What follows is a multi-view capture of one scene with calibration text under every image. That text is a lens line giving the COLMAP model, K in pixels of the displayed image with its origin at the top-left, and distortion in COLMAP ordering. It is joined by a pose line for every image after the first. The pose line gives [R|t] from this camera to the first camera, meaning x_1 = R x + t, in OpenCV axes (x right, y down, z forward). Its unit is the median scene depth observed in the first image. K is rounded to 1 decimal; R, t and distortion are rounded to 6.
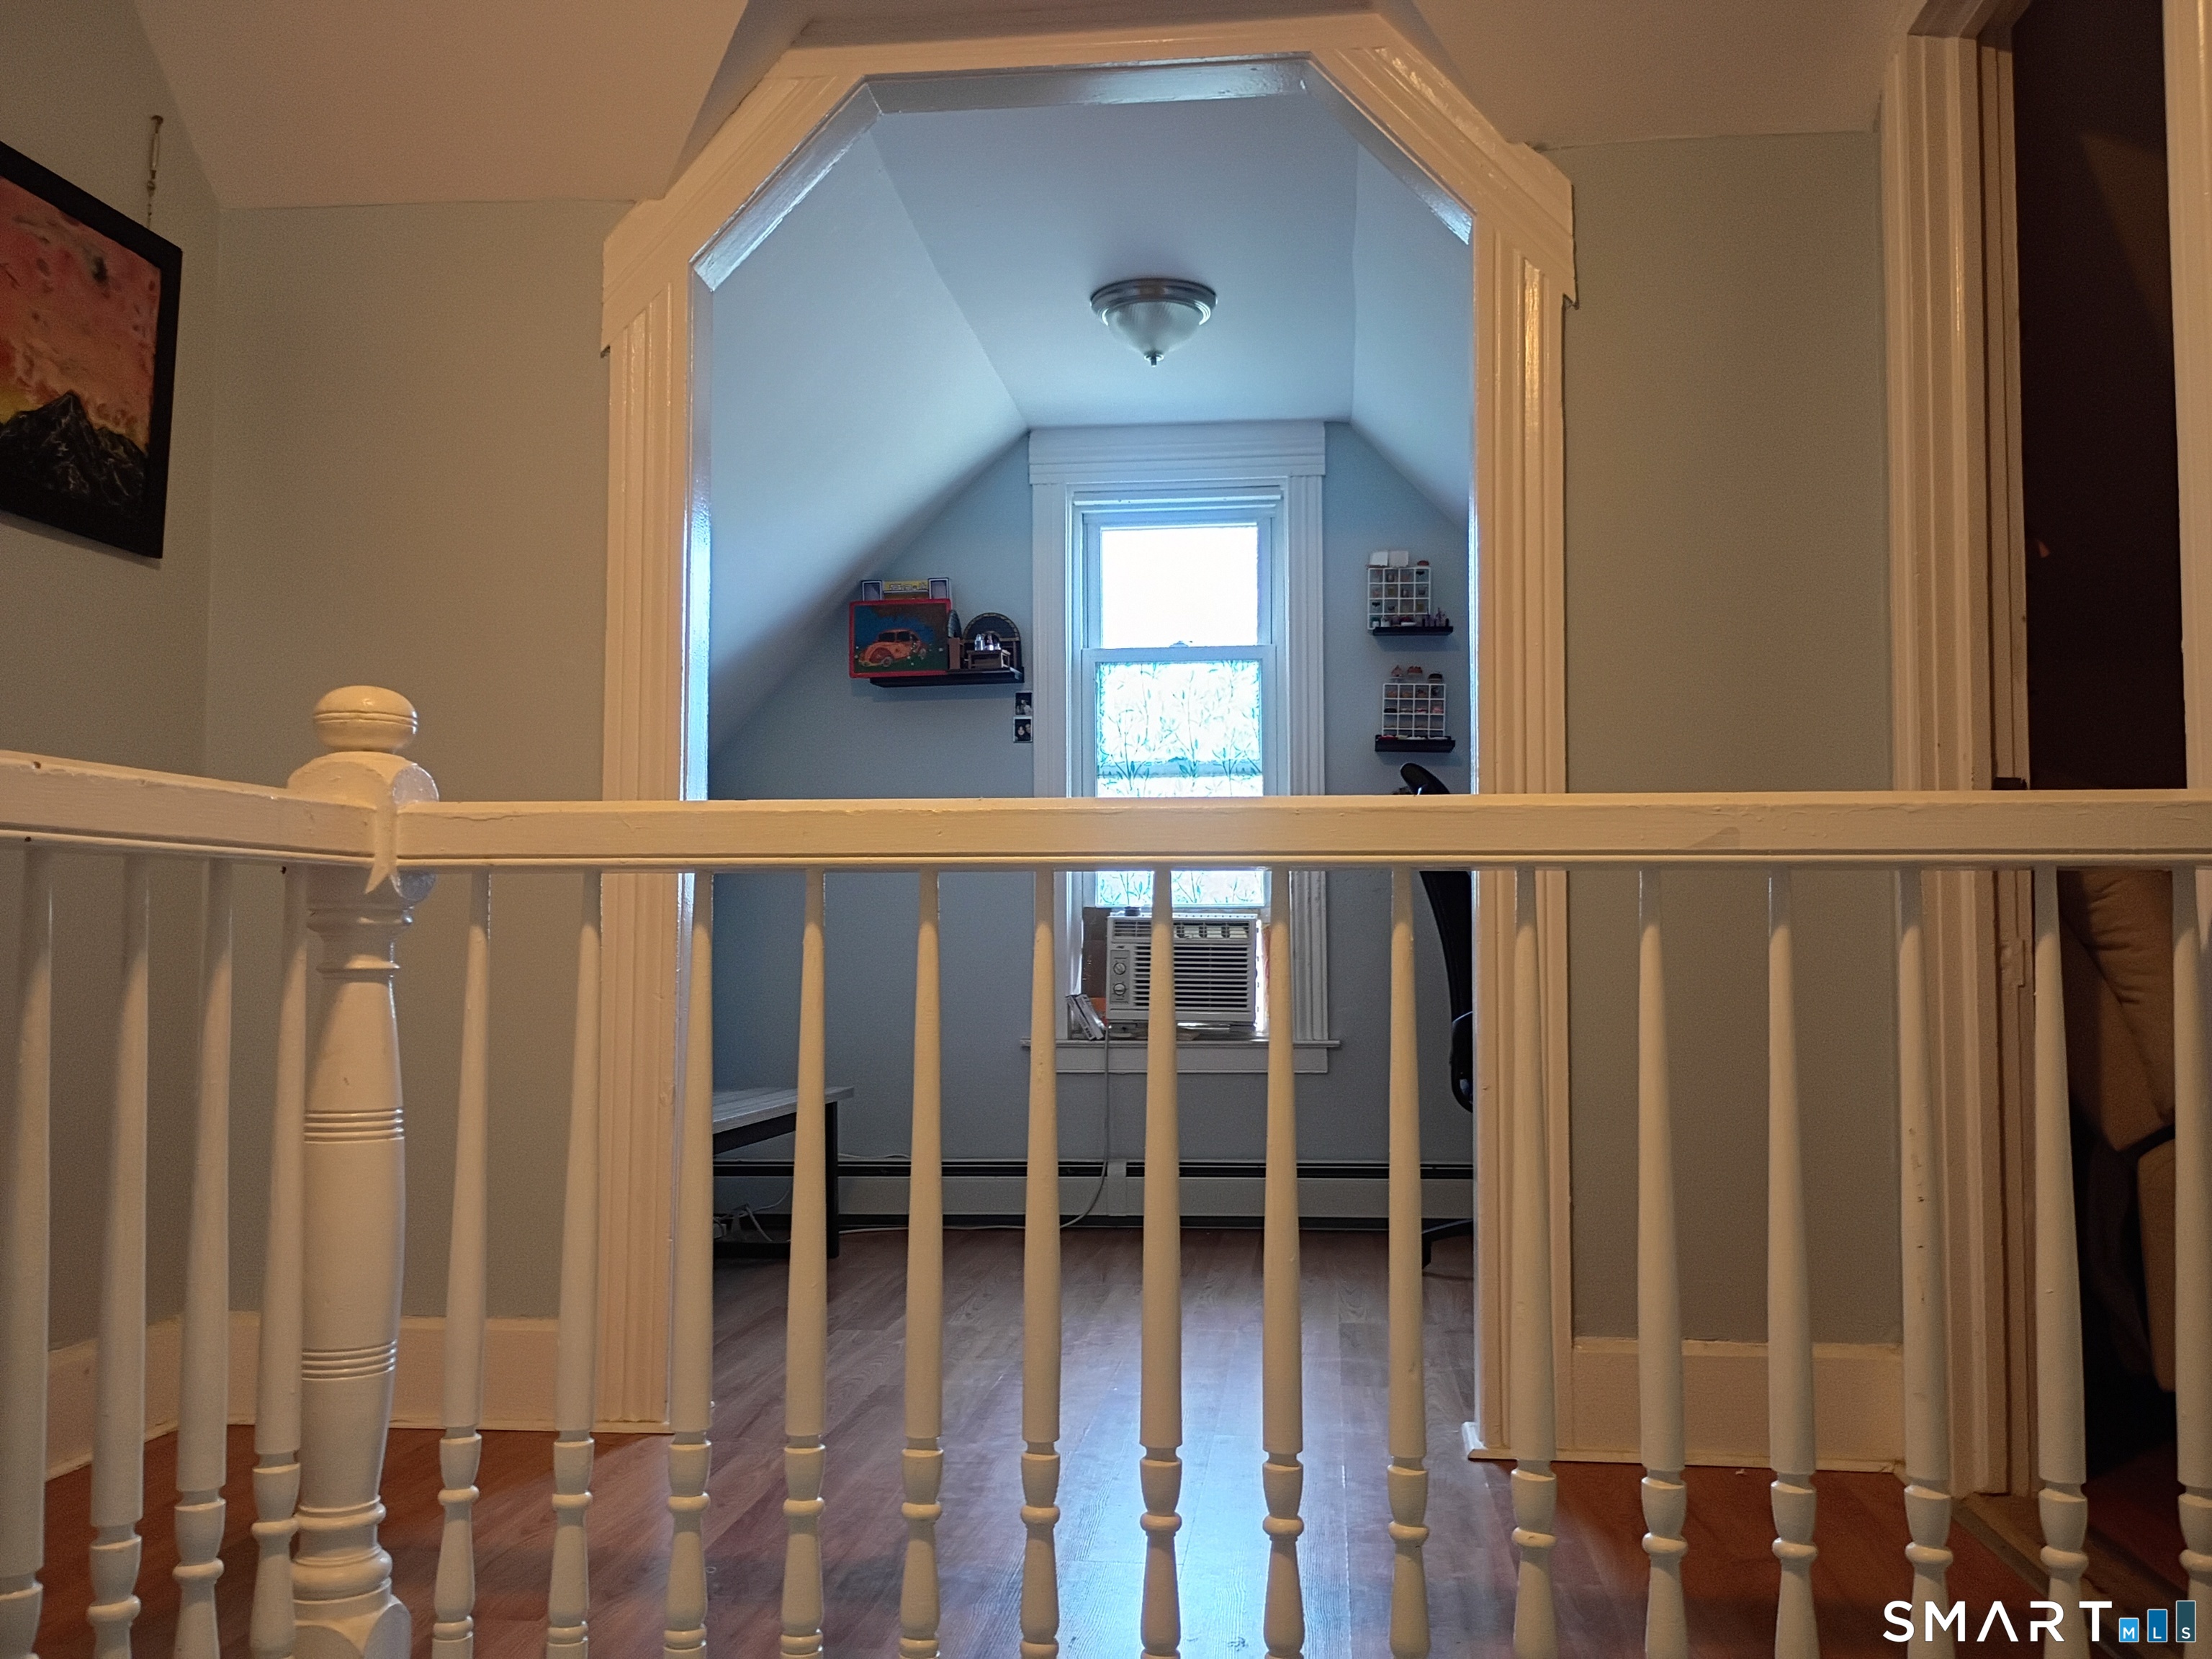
lens RADIAL K [[1774.8, 0, 1098.8], [0, 1774.8, 828.2], [0, 0, 1]] dist [0.139439, -0.075360]
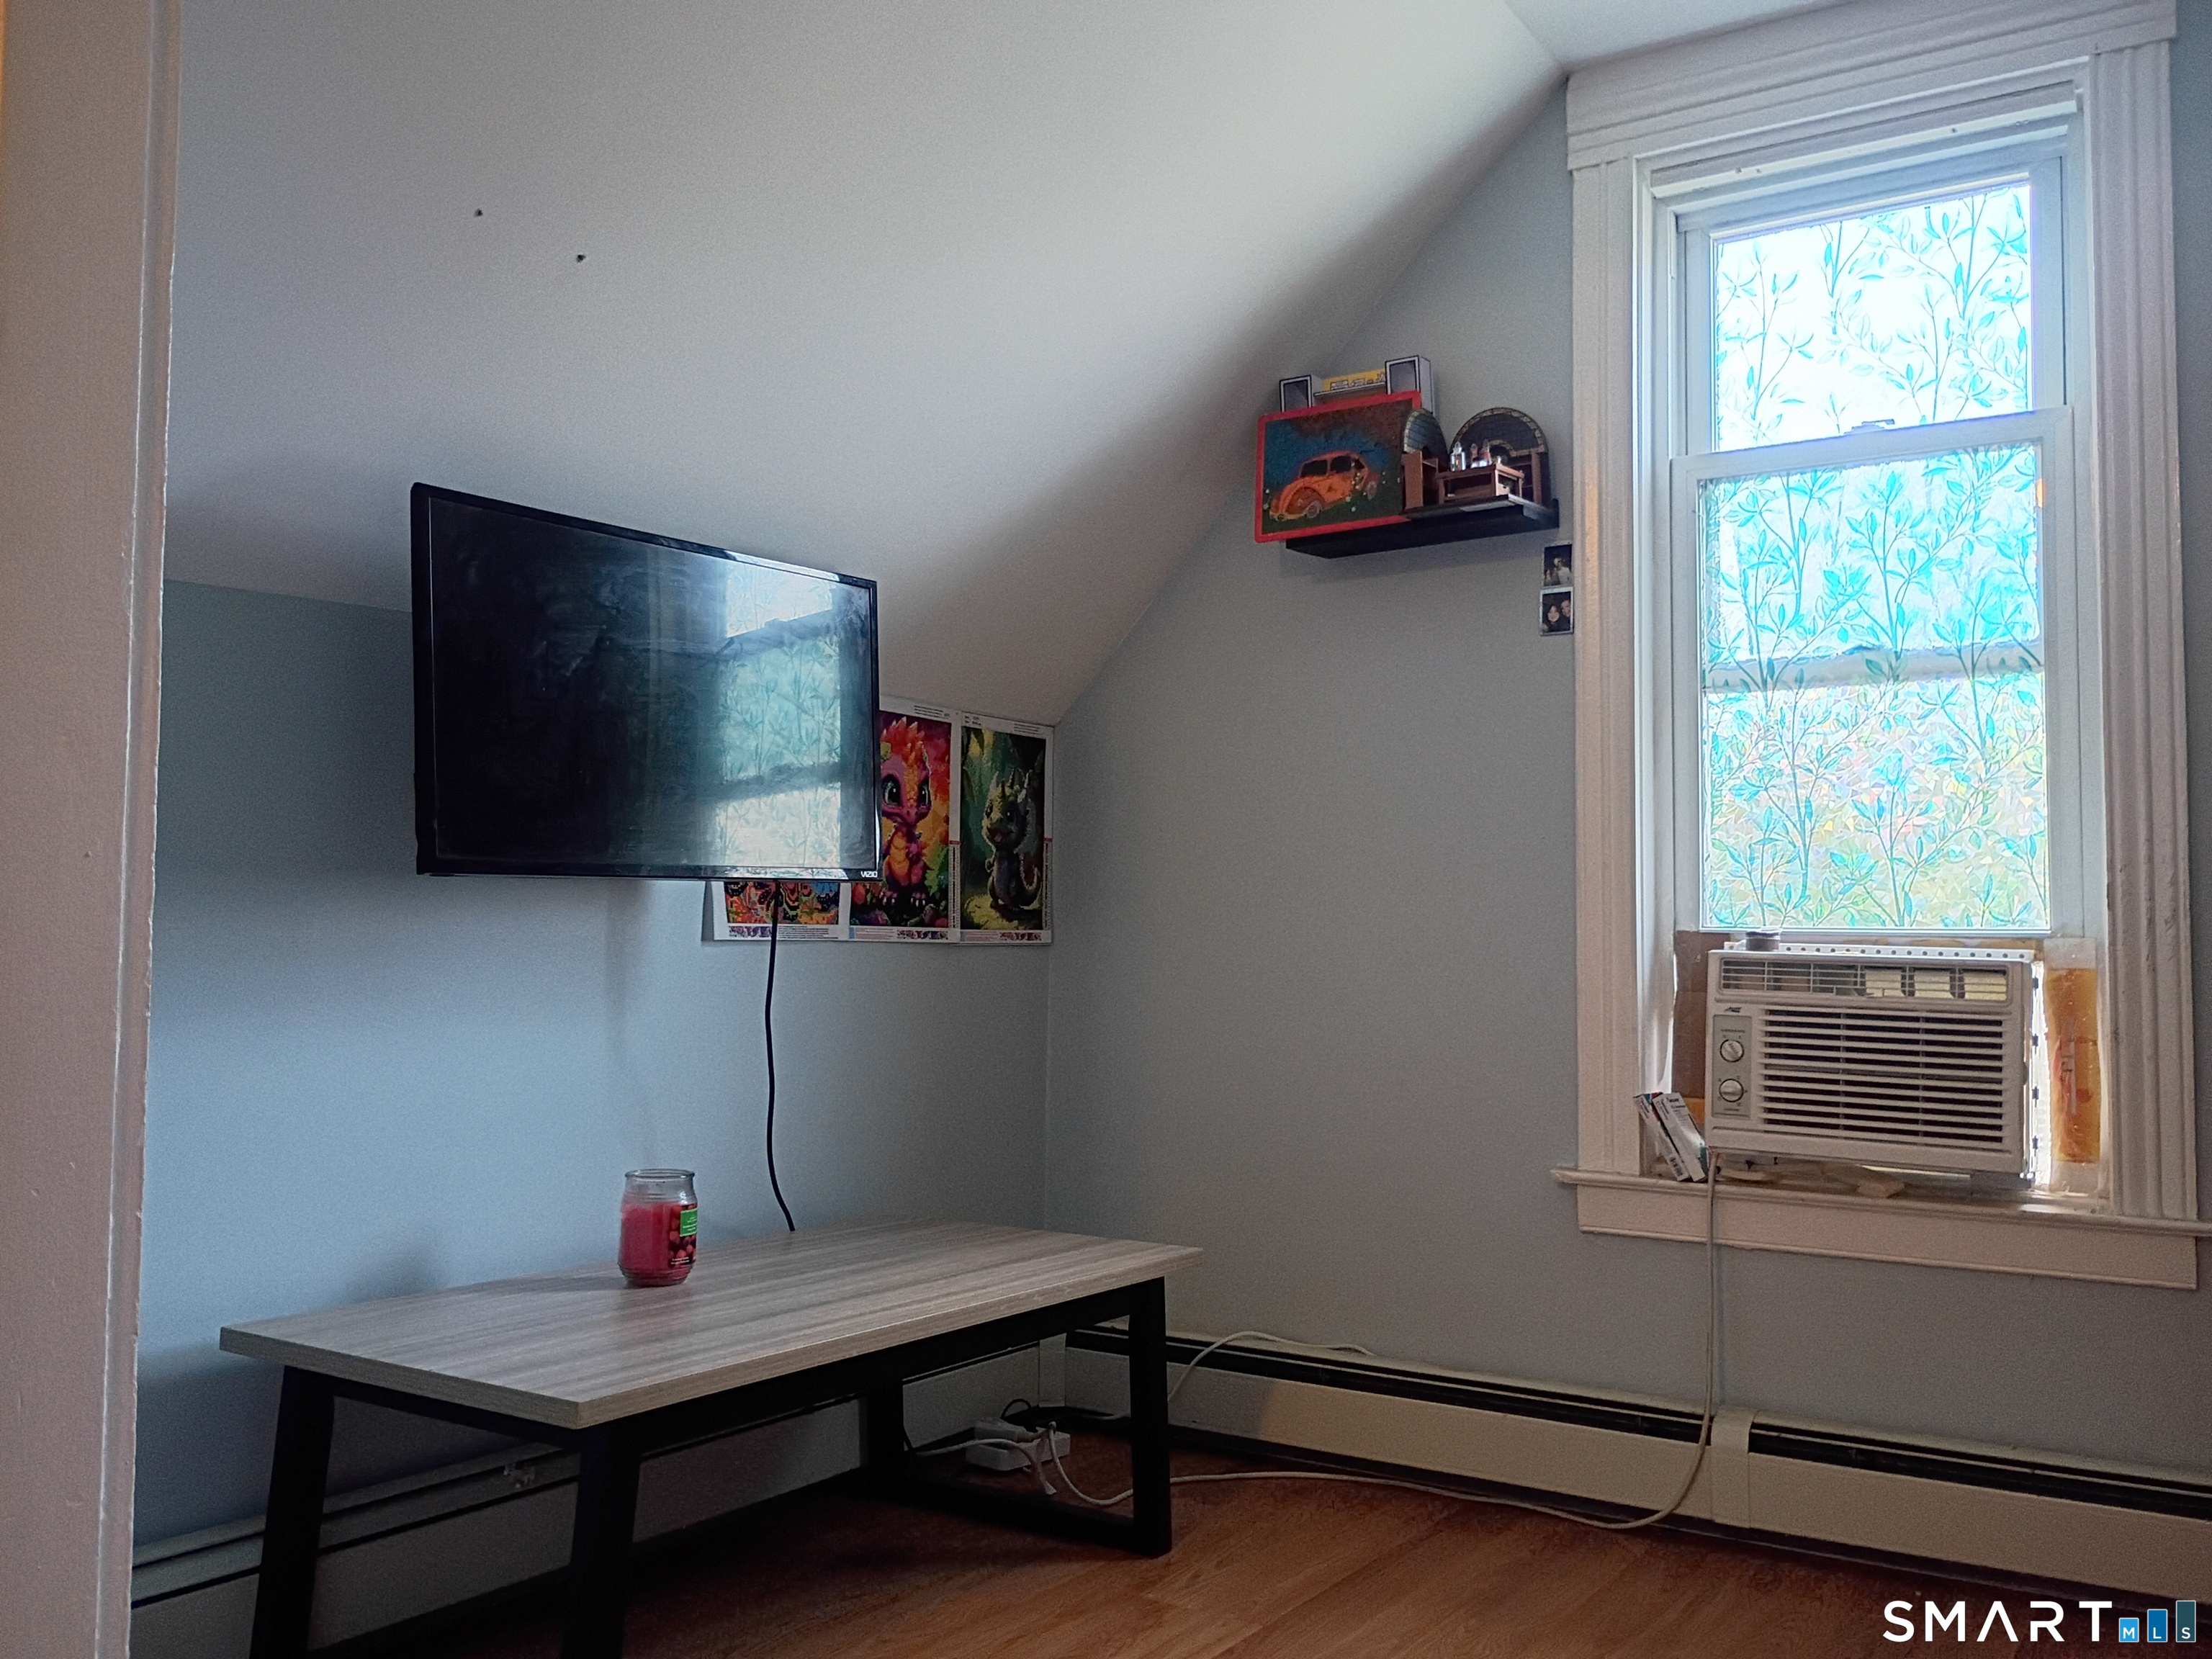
lens RADIAL K [[1843.4, 0, 1094.1], [0, 1843.4, 824.2], [0, 0, 1]] dist [0.062788, -0.088316]
pose [[0.890525, -0.013766, -0.454726, 0.091932], [0.014061, 0.999897, -0.002733, 0.010927], [0.454717, -0.003960, 0.890627, 0.418861]]
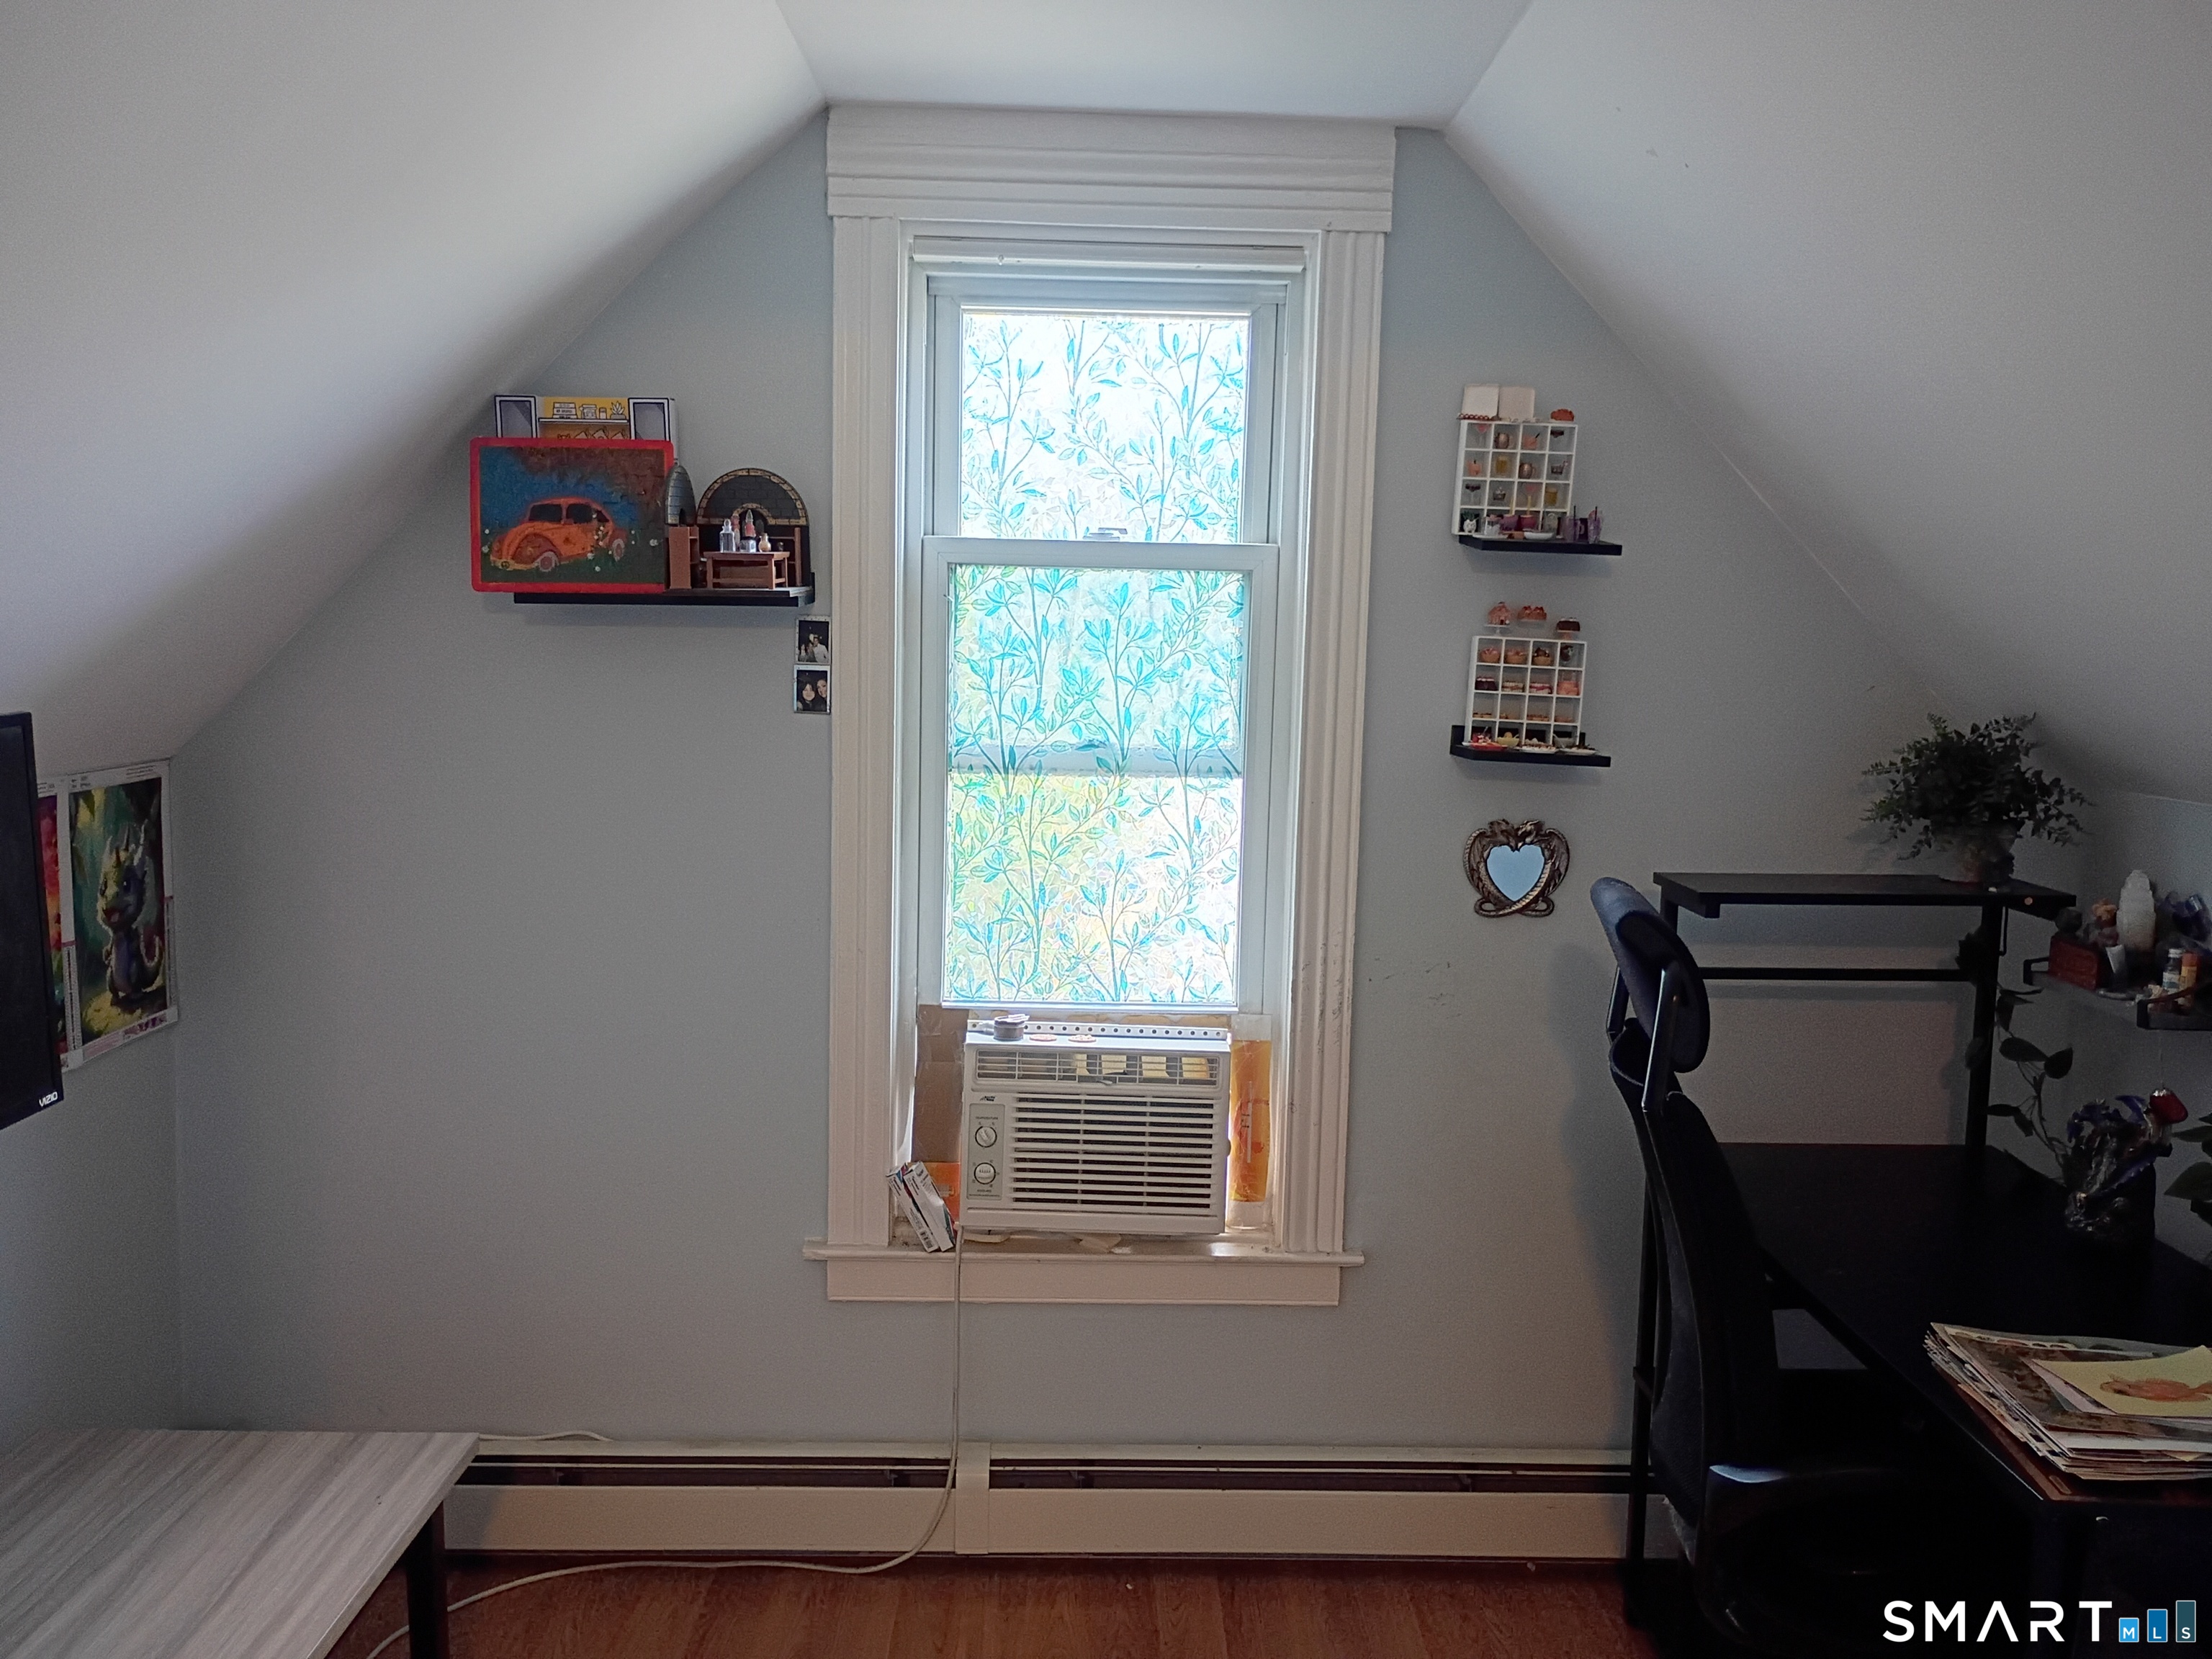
lens RADIAL K [[1843.4, 0, 1094.1], [0, 1843.4, 824.2], [0, 0, 1]] dist [0.062788, -0.088316]
pose [[0.991910, 0.012416, 0.126334, -0.028242], [-0.034502, 0.984110, 0.174178, -0.116792], [-0.122164, -0.177128, 0.976577, 0.437945]]
